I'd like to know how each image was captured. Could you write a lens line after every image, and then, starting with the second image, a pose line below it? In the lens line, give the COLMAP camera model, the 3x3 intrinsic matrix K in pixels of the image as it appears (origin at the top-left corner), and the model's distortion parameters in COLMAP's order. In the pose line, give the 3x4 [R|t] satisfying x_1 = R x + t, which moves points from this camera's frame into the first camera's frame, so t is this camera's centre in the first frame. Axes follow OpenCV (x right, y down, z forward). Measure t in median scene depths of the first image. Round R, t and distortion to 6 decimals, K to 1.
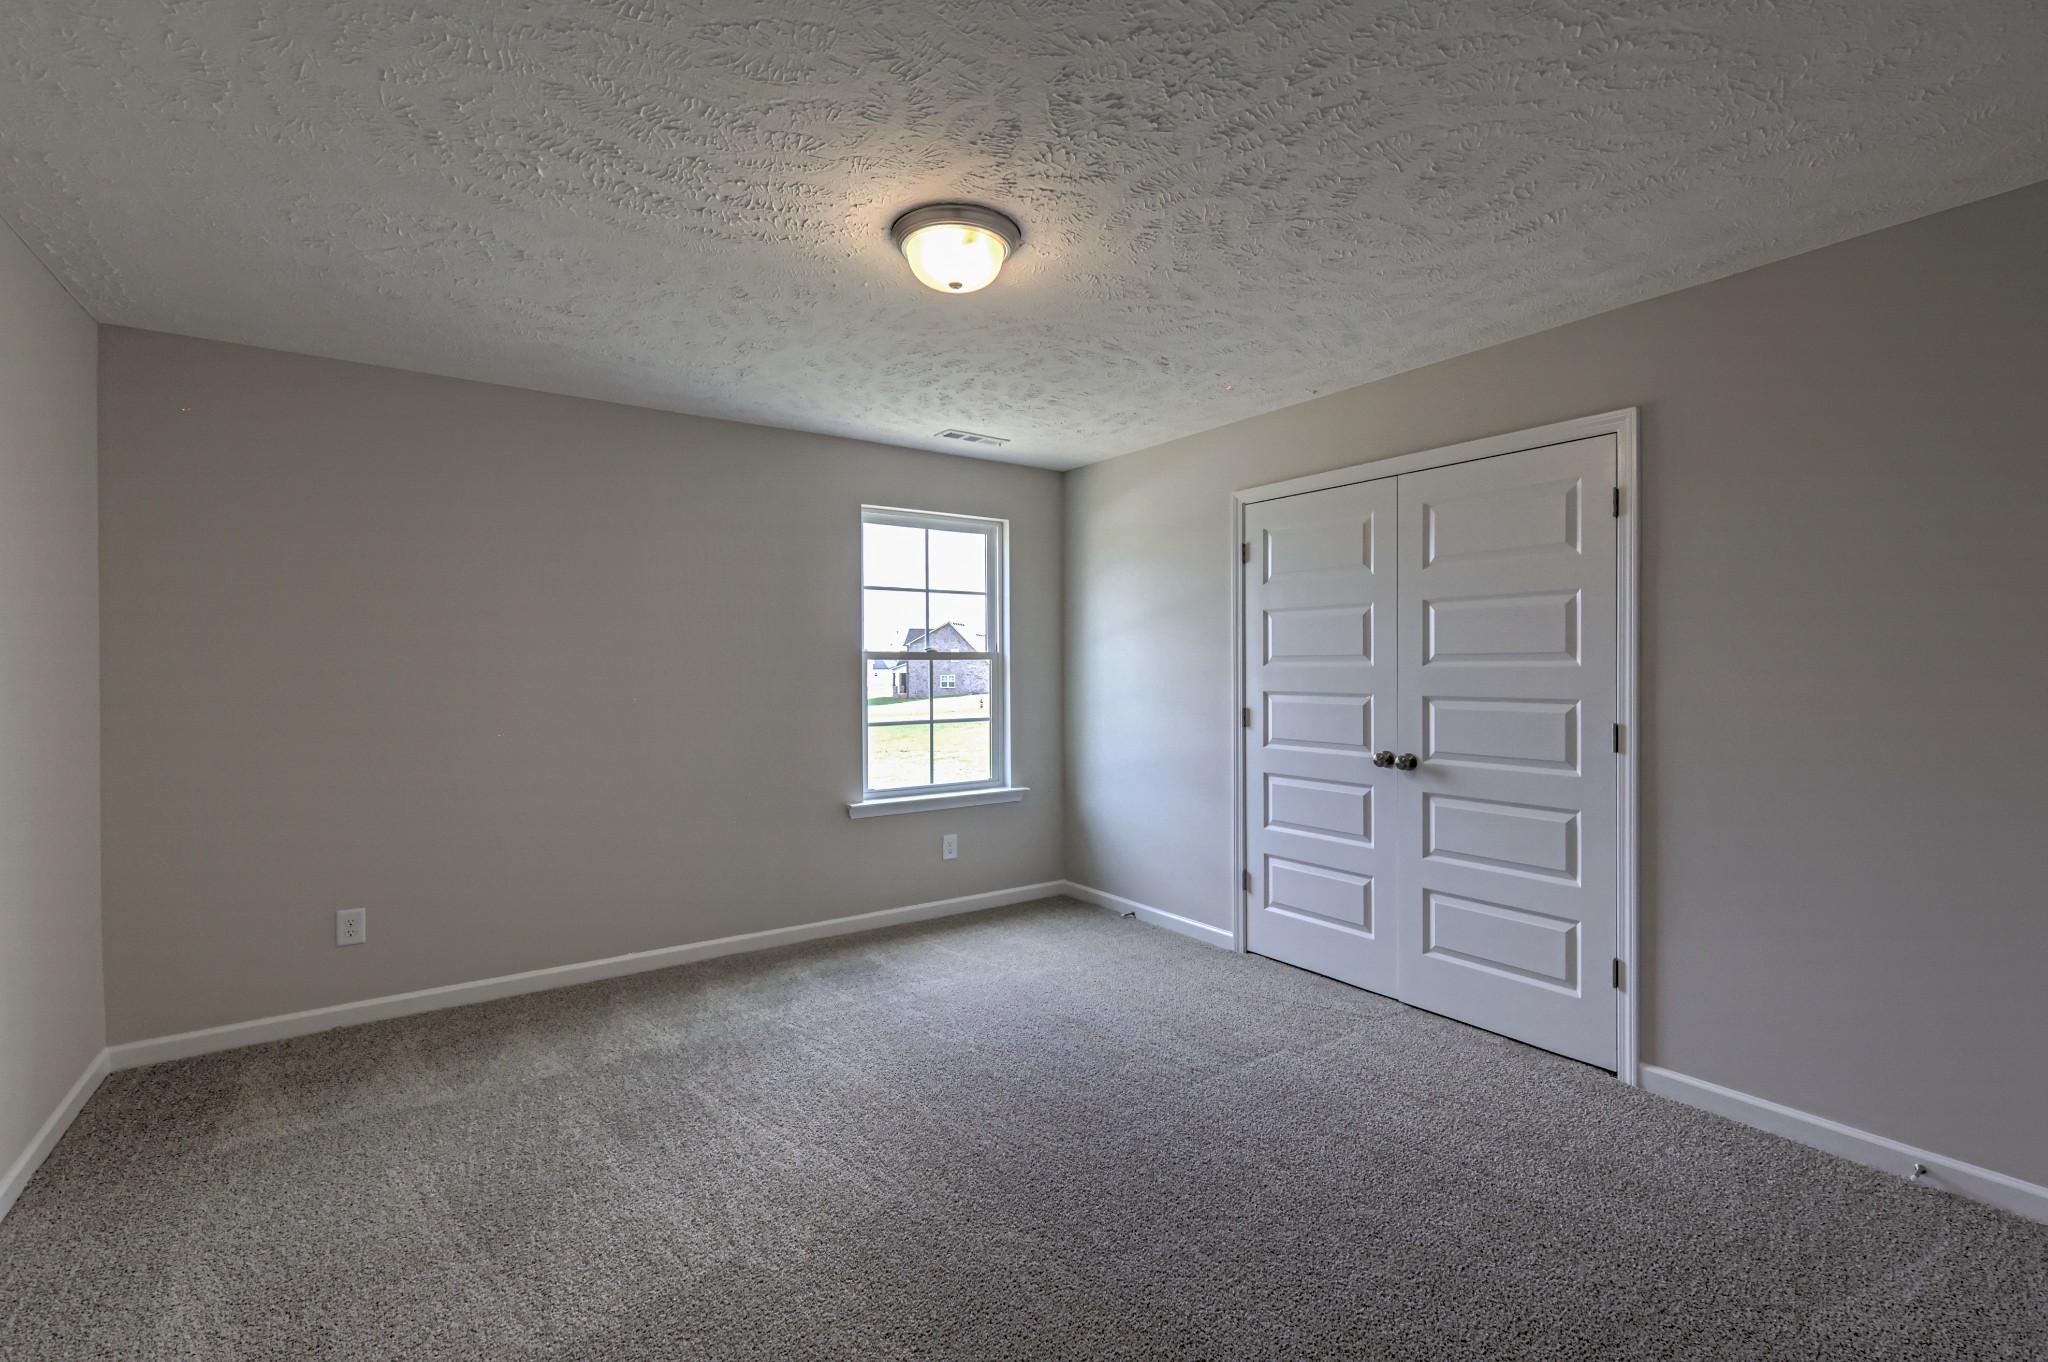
lens RADIAL K [[908.5, 0, 1030.8], [0, 908.5, 681.2], [0, 0, 1]] dist [0.008509, -0.001696]
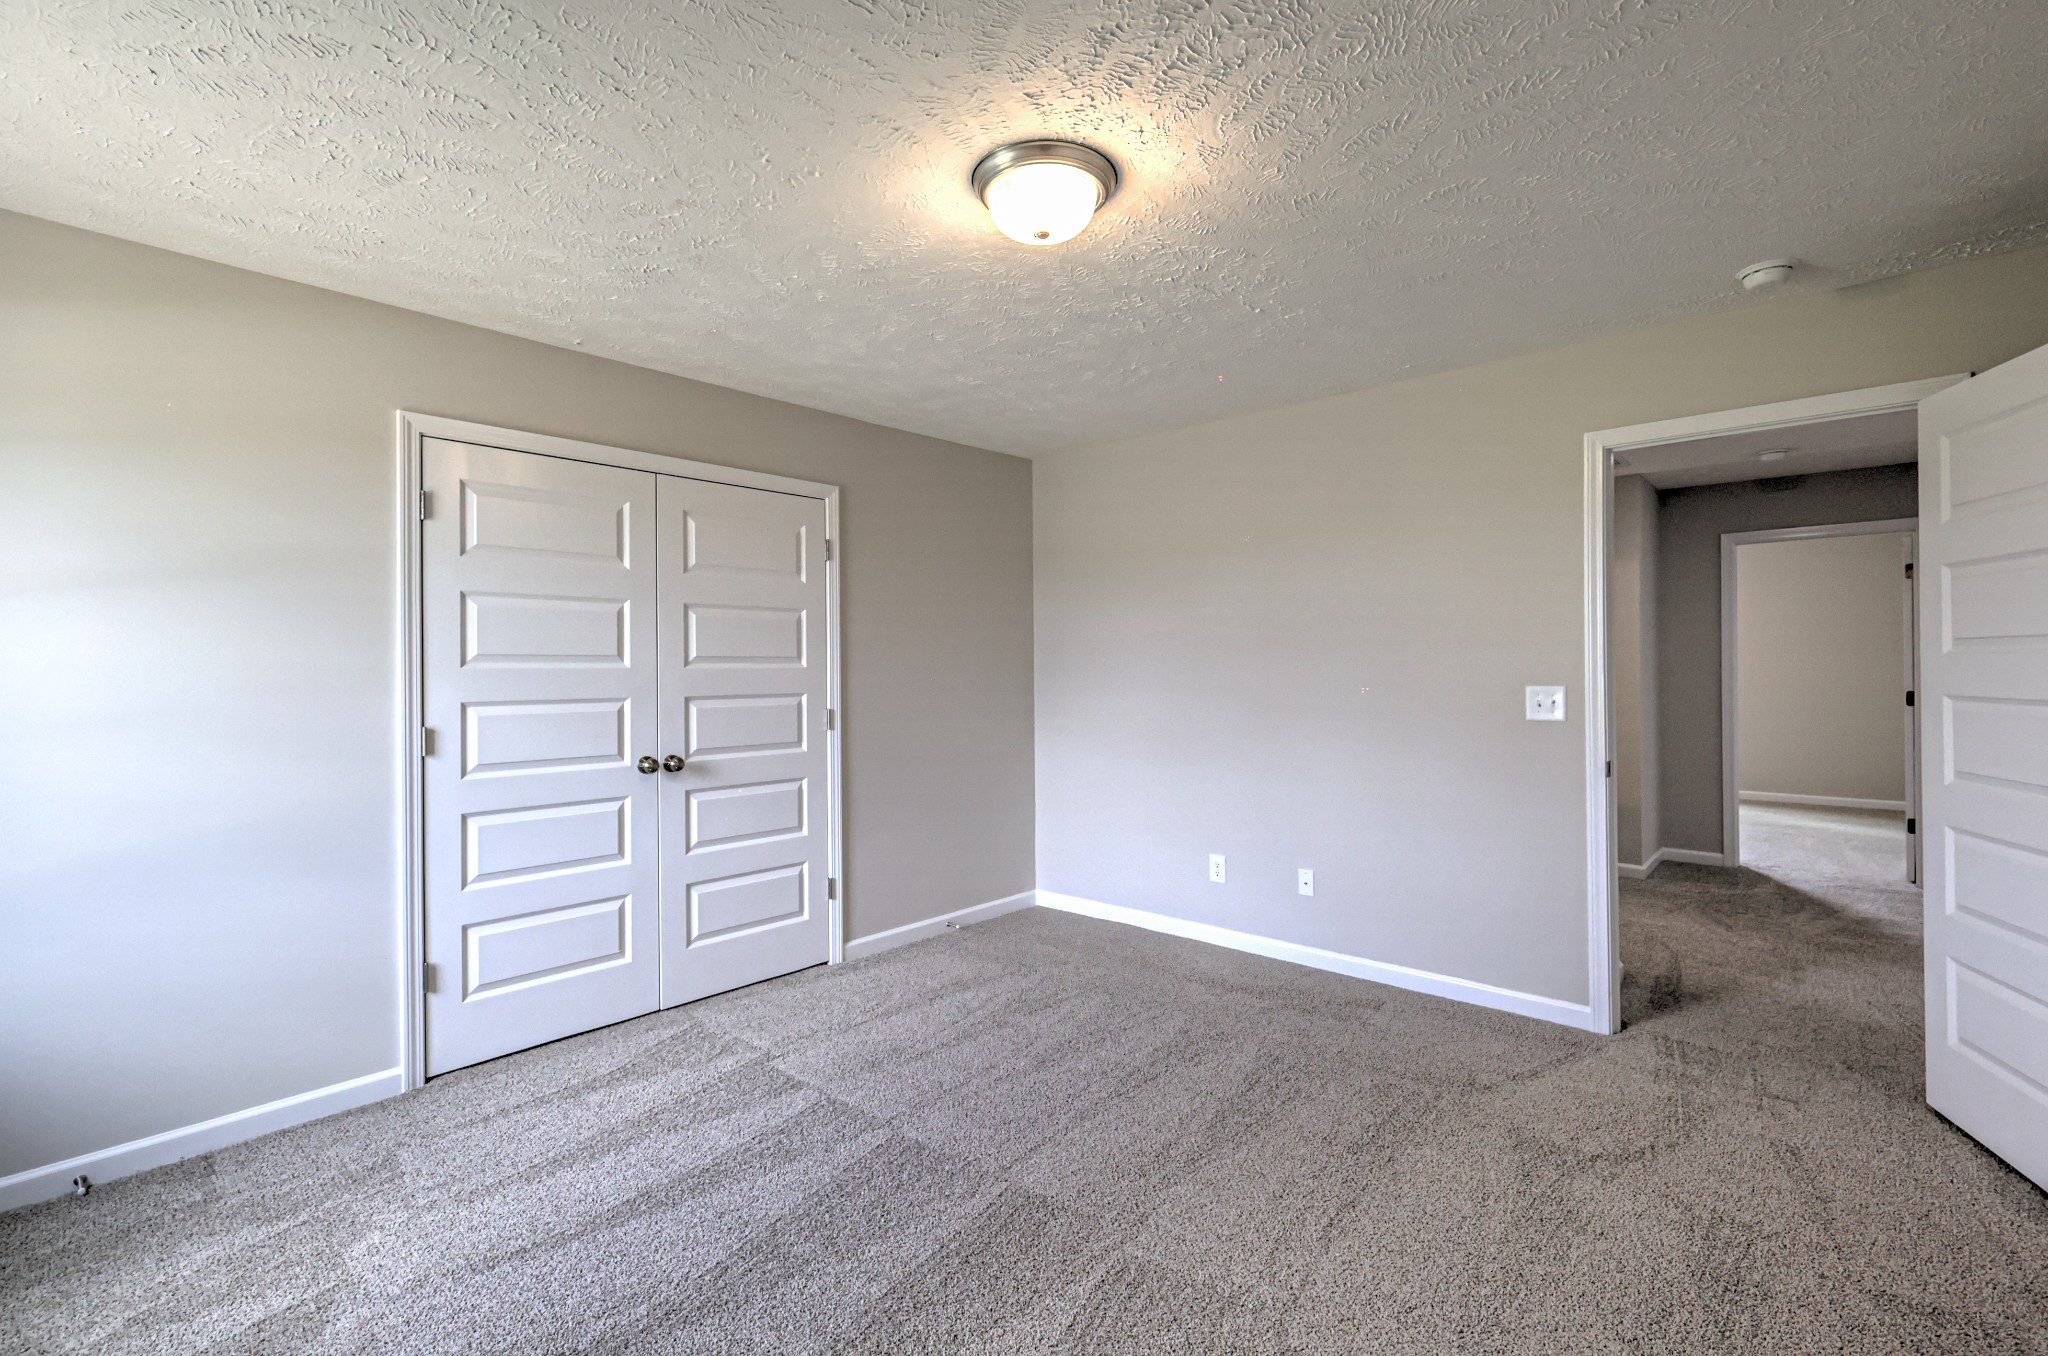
lens RADIAL K [[923.8, 0, 1030.5], [0, 923.8, 664.6], [0, 0, 1]] dist [-0.001902, 0.001295]
pose [[-0.231106, 0.002297, 0.972926, -0.651808], [0.018442, 0.999828, 0.002020, -0.014378], [-0.972754, 0.018410, -0.231108, 0.834956]]
